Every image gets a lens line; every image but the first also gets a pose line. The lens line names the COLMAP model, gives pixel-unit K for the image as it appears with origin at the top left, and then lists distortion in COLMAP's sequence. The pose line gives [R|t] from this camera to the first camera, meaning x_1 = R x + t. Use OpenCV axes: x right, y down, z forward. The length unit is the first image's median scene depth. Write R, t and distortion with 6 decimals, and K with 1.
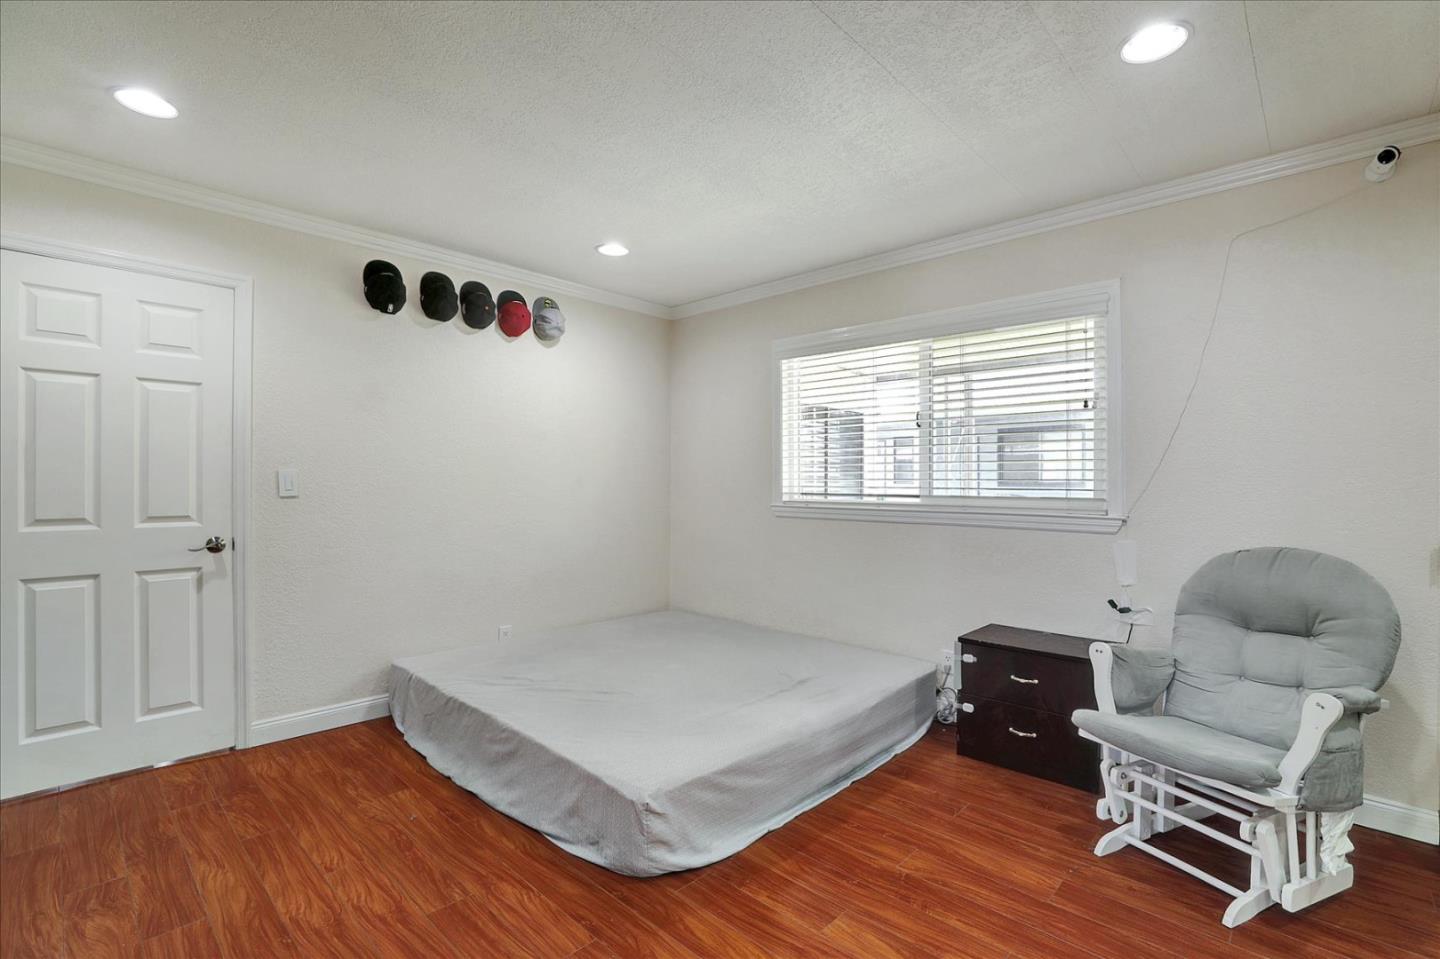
lens RADIAL K [[666.3, 0, 727.2], [0, 666.3, 484.7], [0, 0, 1]] dist [-0.050788, 0.017184]
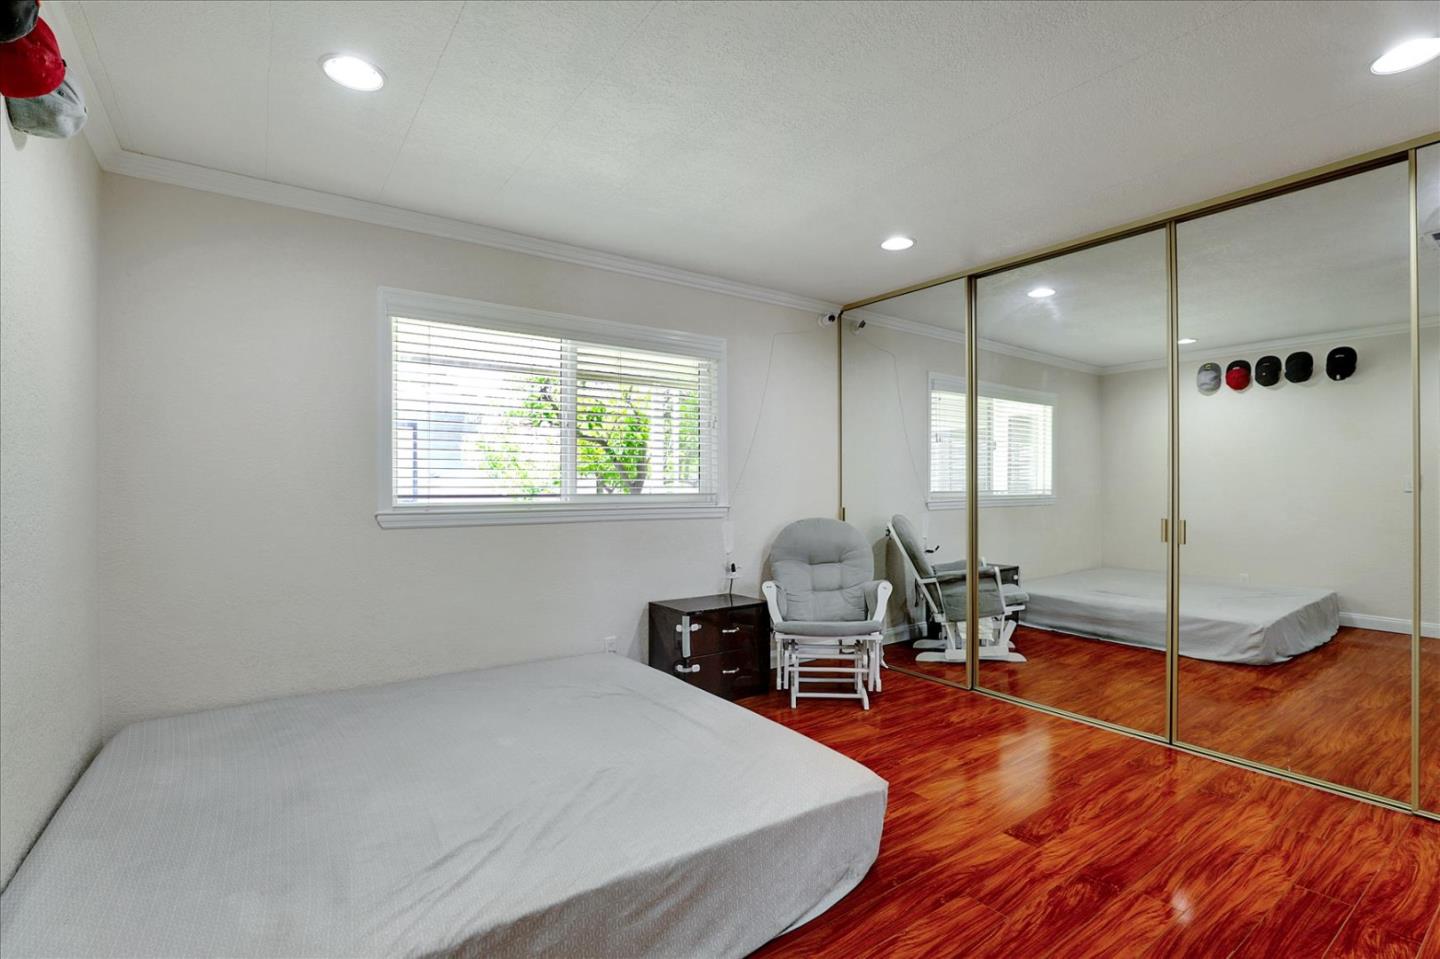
lens RADIAL K [[666.3, 0, 727.2], [0, 666.3, 484.7], [0, 0, 1]] dist [-0.050788, 0.017184]
pose [[0.188651, -0.004748, 0.982033, -0.817093], [0.003260, 0.999986, 0.004208, -0.002723], [-0.982039, 0.002408, 0.188664, 0.711292]]
